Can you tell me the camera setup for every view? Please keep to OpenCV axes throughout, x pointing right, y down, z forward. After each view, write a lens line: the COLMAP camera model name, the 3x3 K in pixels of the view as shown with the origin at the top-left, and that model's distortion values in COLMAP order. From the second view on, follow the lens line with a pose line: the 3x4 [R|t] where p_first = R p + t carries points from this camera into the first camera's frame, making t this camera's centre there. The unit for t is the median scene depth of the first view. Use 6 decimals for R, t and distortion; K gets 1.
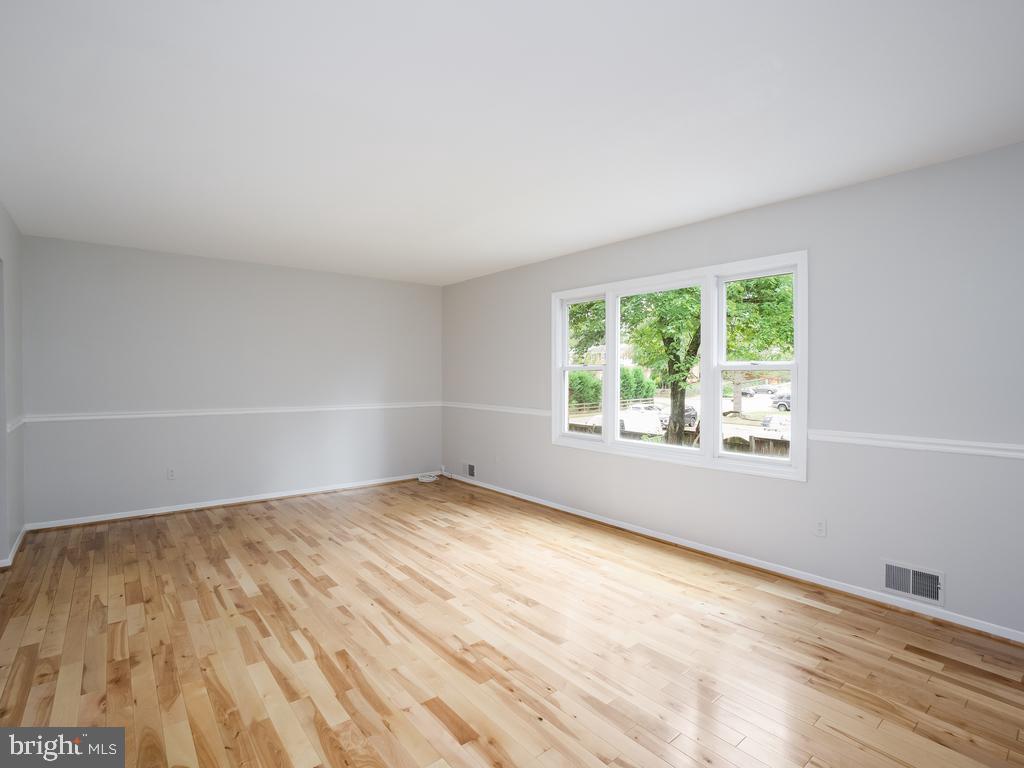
lens RADIAL K [[516.0, 0, 512.4], [0, 516.0, 380.3], [0, 0, 1]] dist [-0.059667, 0.027070]
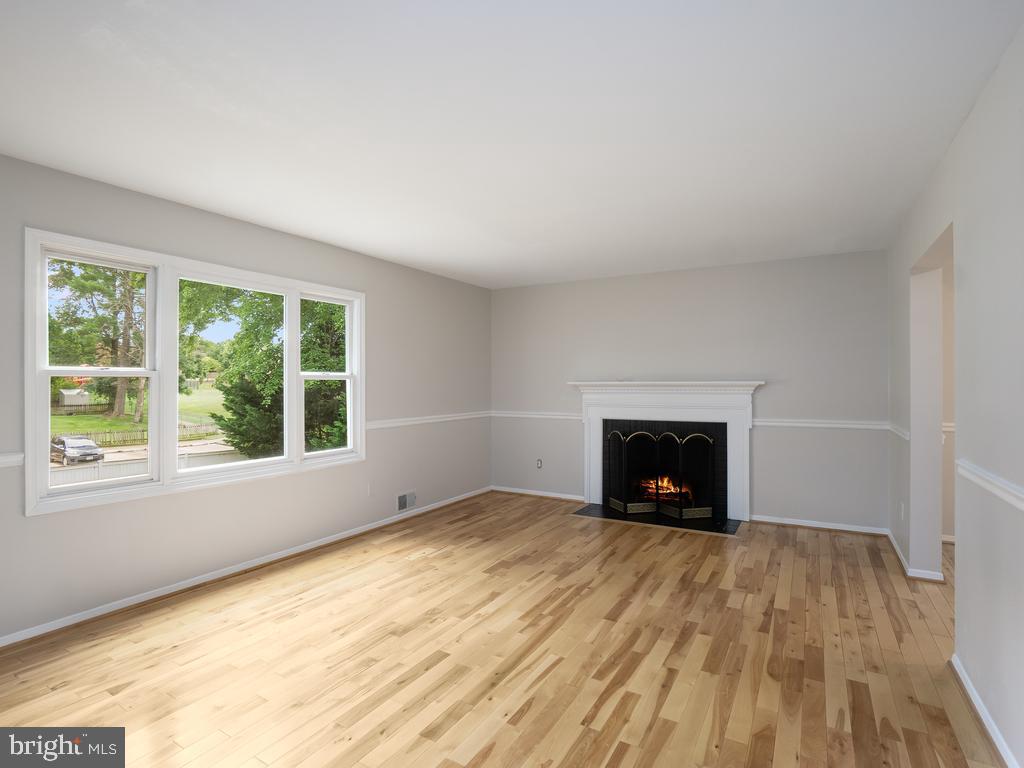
lens RADIAL K [[516.0, 0, 512.4], [0, 516.0, 380.3], [0, 0, 1]] dist [-0.059667, 0.027070]
pose [[-0.352096, 0.005864, 0.935946, -1.074839], [0.012072, 0.999926, -0.001723, -0.013352], [-0.935886, 0.010692, -0.352140, 1.357977]]
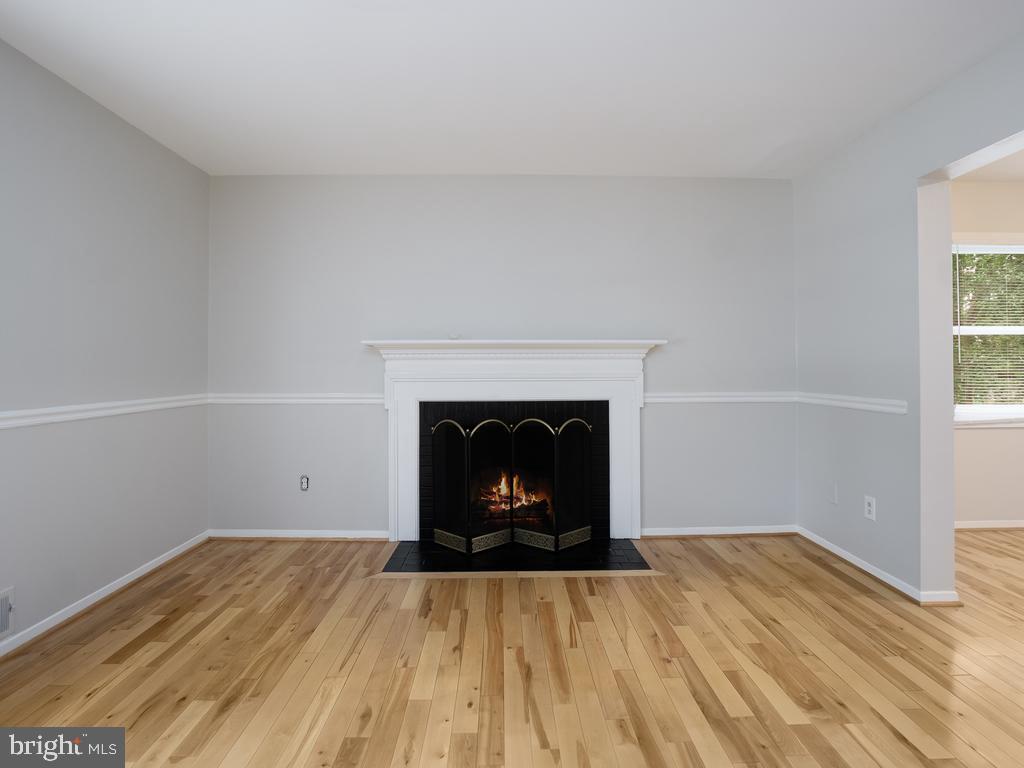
lens RADIAL K [[516.0, 0, 512.4], [0, 516.0, 380.3], [0, 0, 1]] dist [-0.059667, 0.027070]
pose [[-0.788657, -0.014933, 0.614652, -0.196720], [0.008785, 0.999329, 0.035551, 0.049491], [-0.614771, 0.033437, -0.787996, 1.136501]]
